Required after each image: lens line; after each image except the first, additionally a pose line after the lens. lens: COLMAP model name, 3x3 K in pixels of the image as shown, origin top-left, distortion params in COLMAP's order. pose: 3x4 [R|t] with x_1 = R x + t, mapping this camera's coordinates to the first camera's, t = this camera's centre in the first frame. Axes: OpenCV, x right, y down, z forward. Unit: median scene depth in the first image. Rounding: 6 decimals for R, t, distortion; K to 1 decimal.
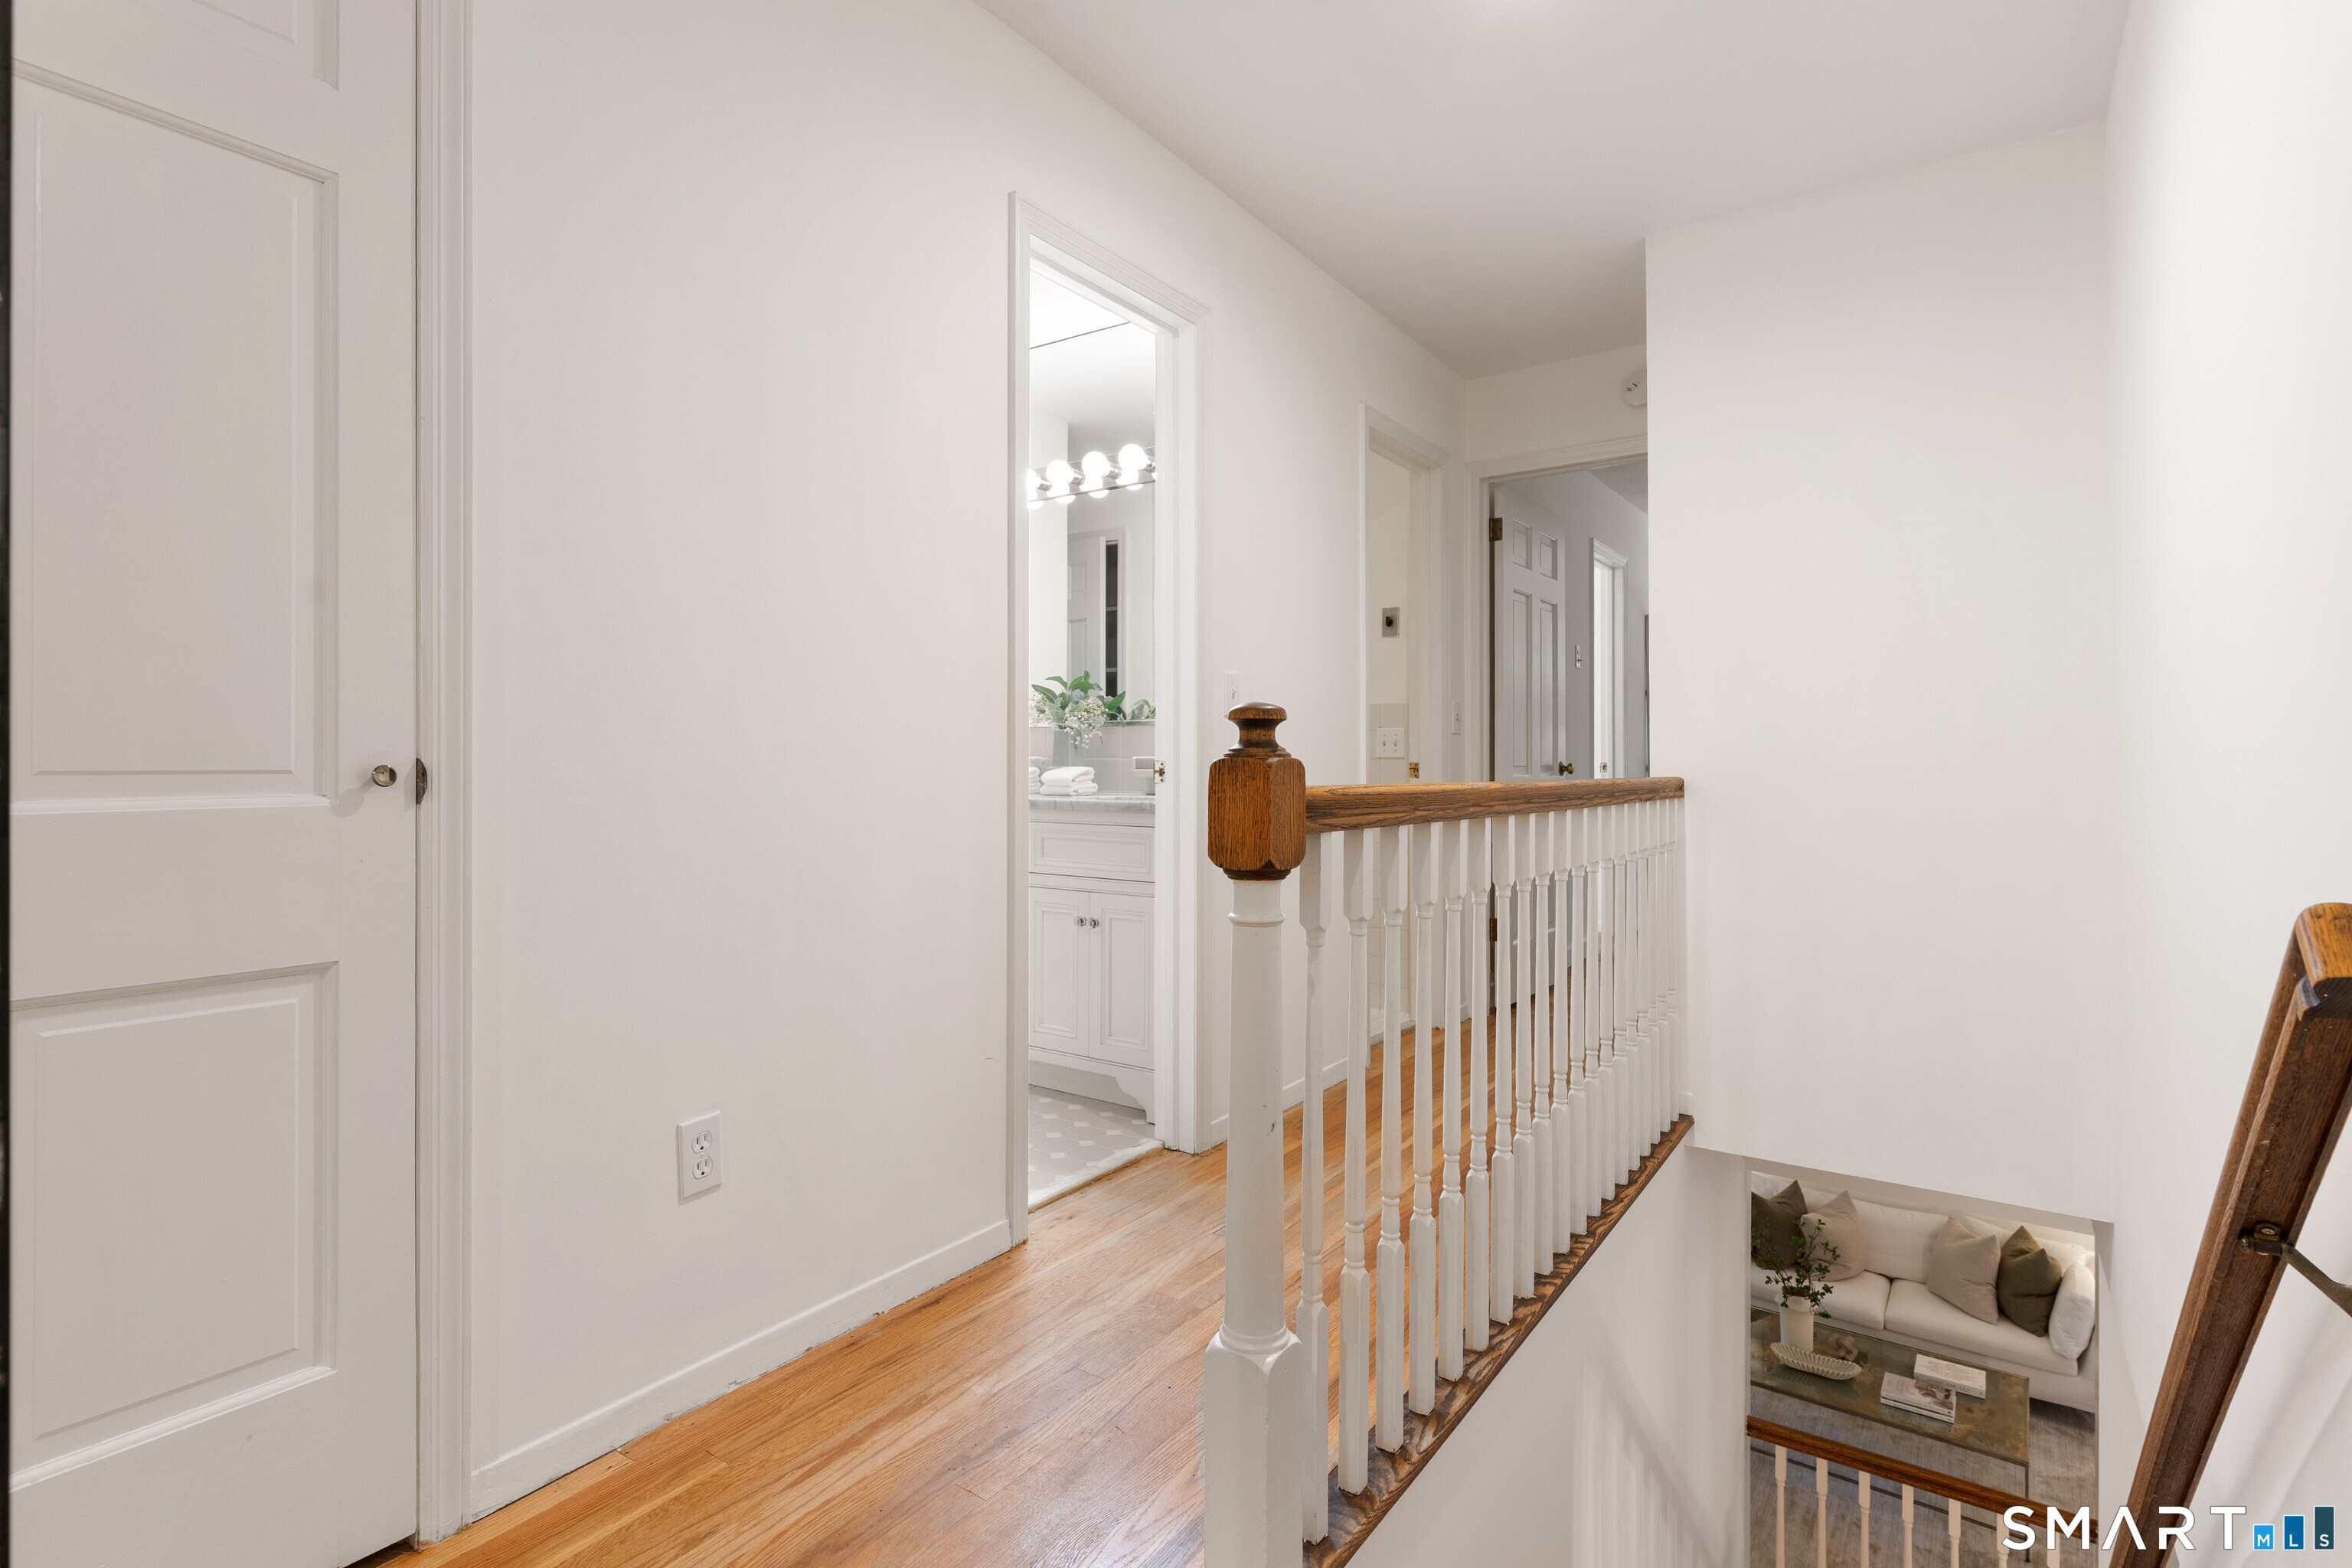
lens RADIAL K [[1144.0, 0, 1176.0], [0, 1144.0, 777.3], [0, 0, 1]] dist [0.001080, 0.000052]
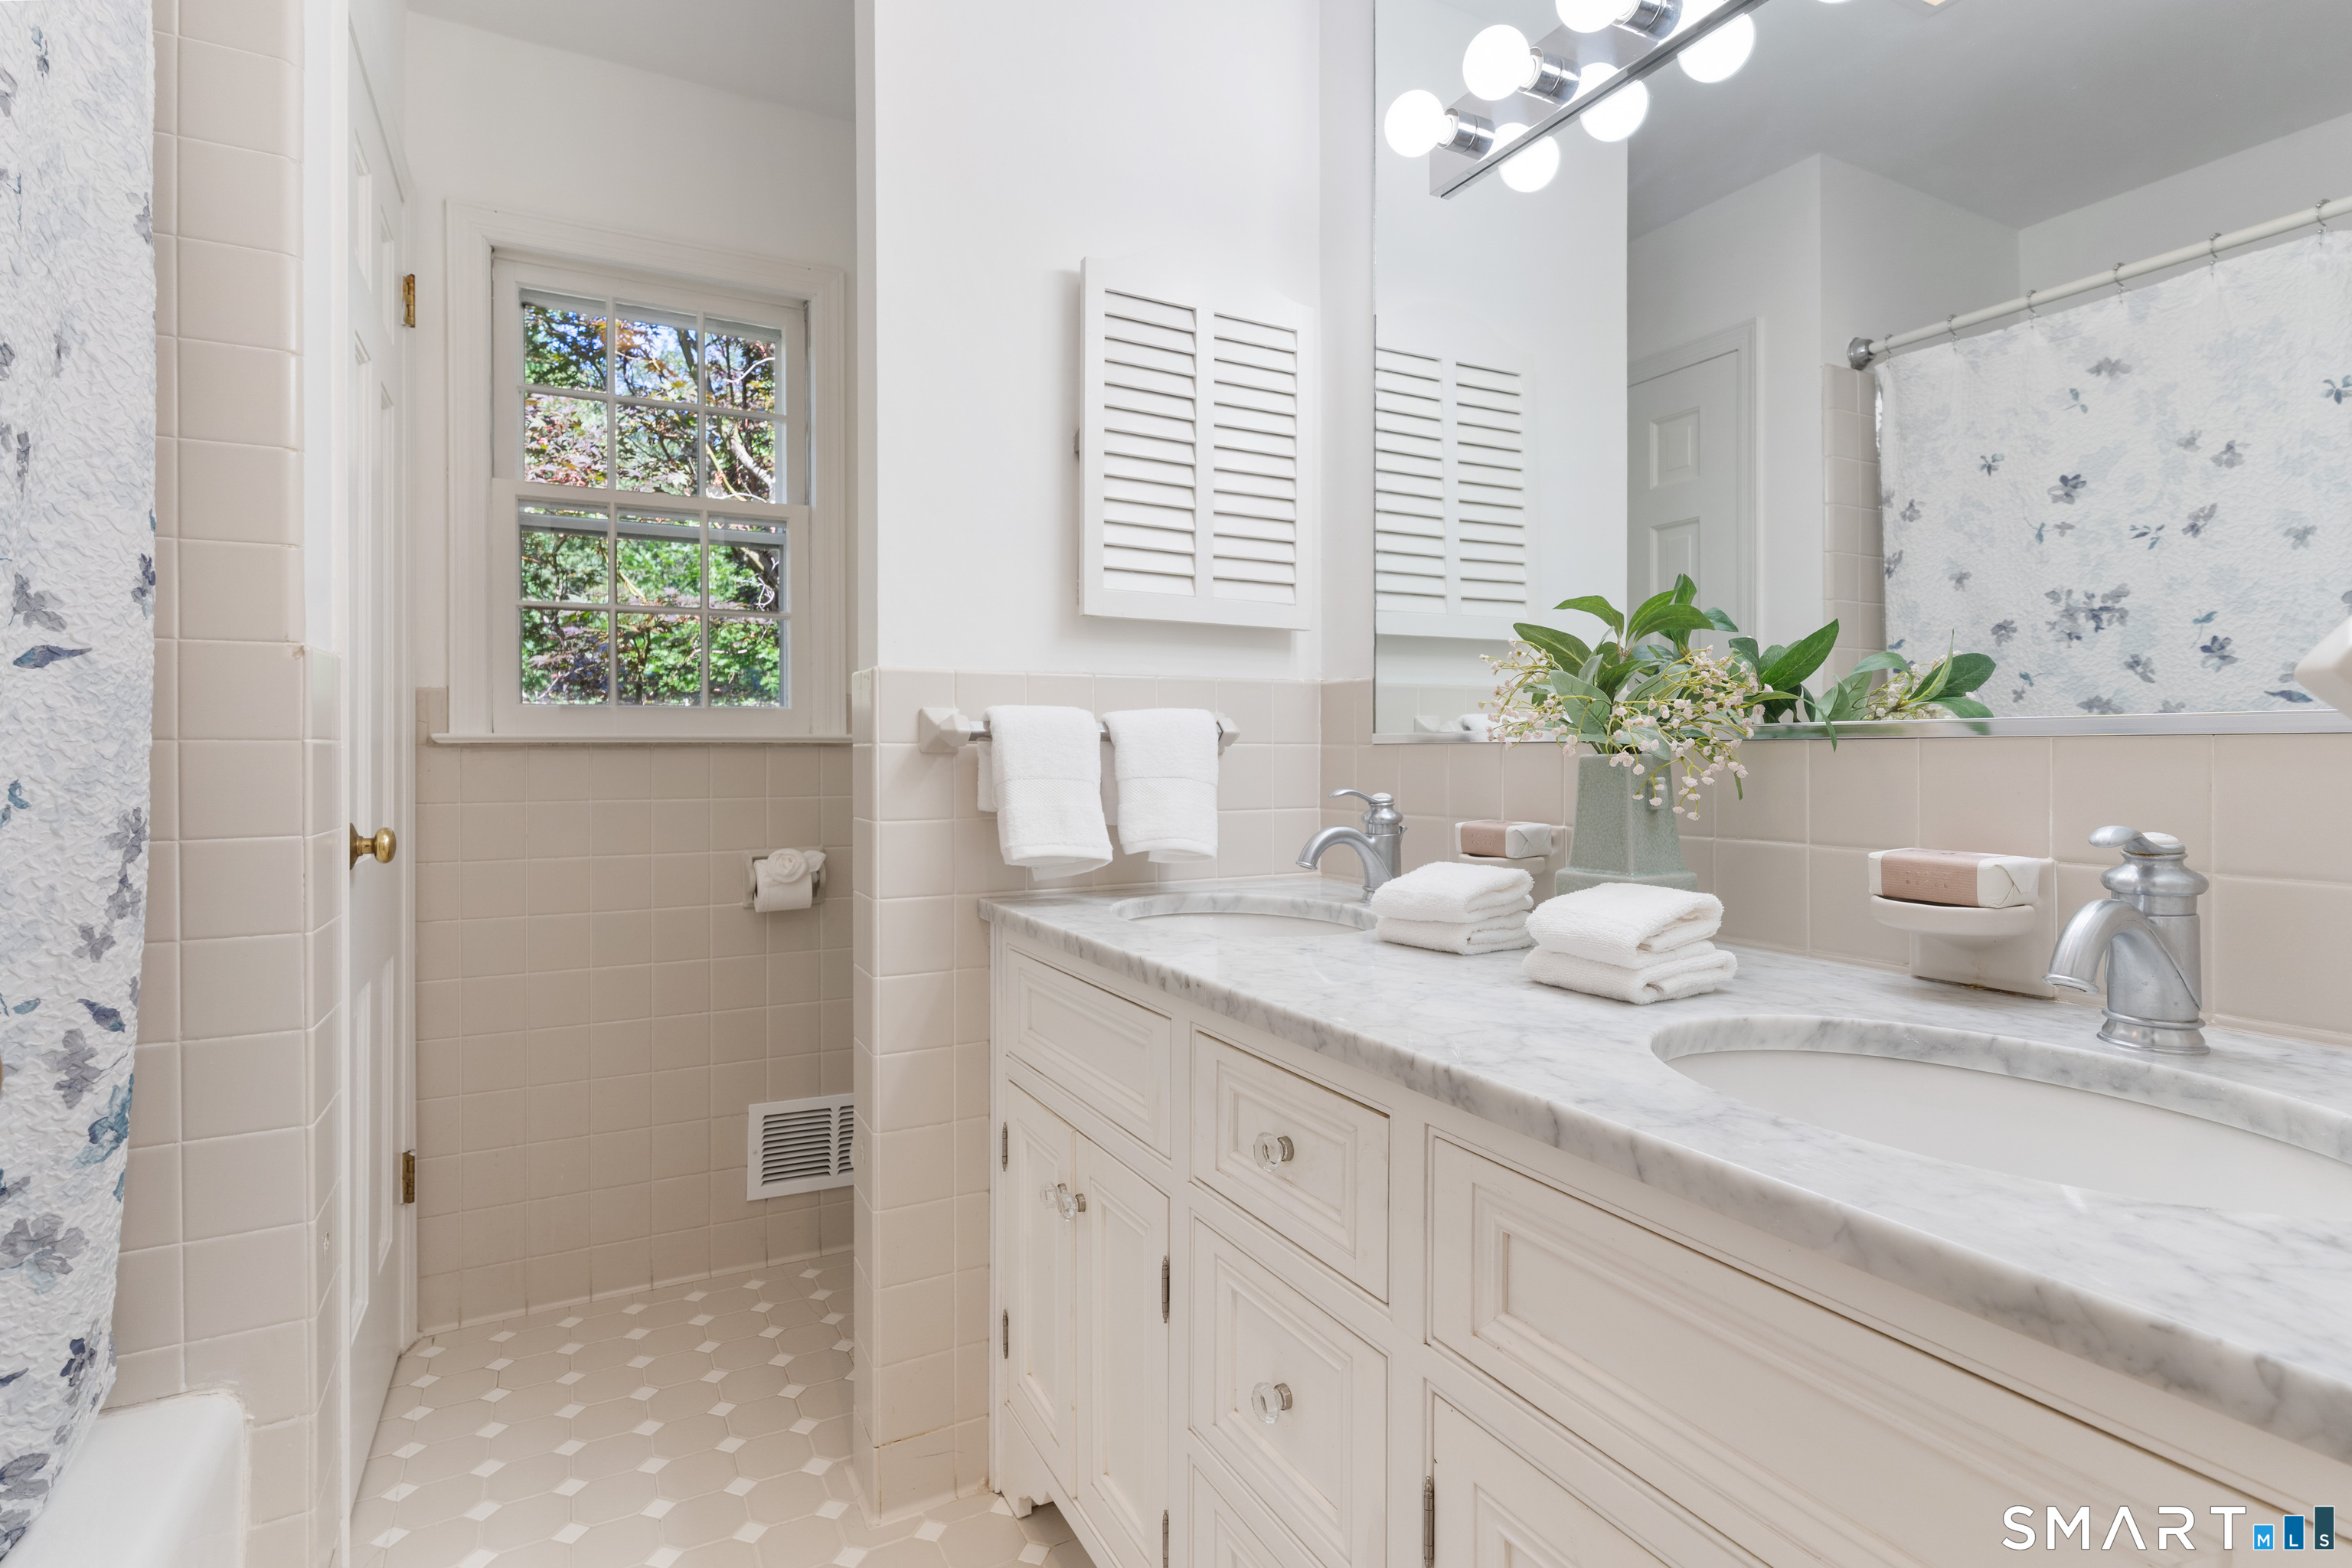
lens RADIAL K [[1144.0, 0, 1178.4], [0, 1144.0, 766.0], [0, 0, 1]] dist [0.001080, 0.000052]
pose [[0.892788, 0.000890, -0.450477, -0.060542], [0.000365, 0.999996, 0.002699, -0.038888], [0.450478, -0.002574, 0.892784, 0.645882]]
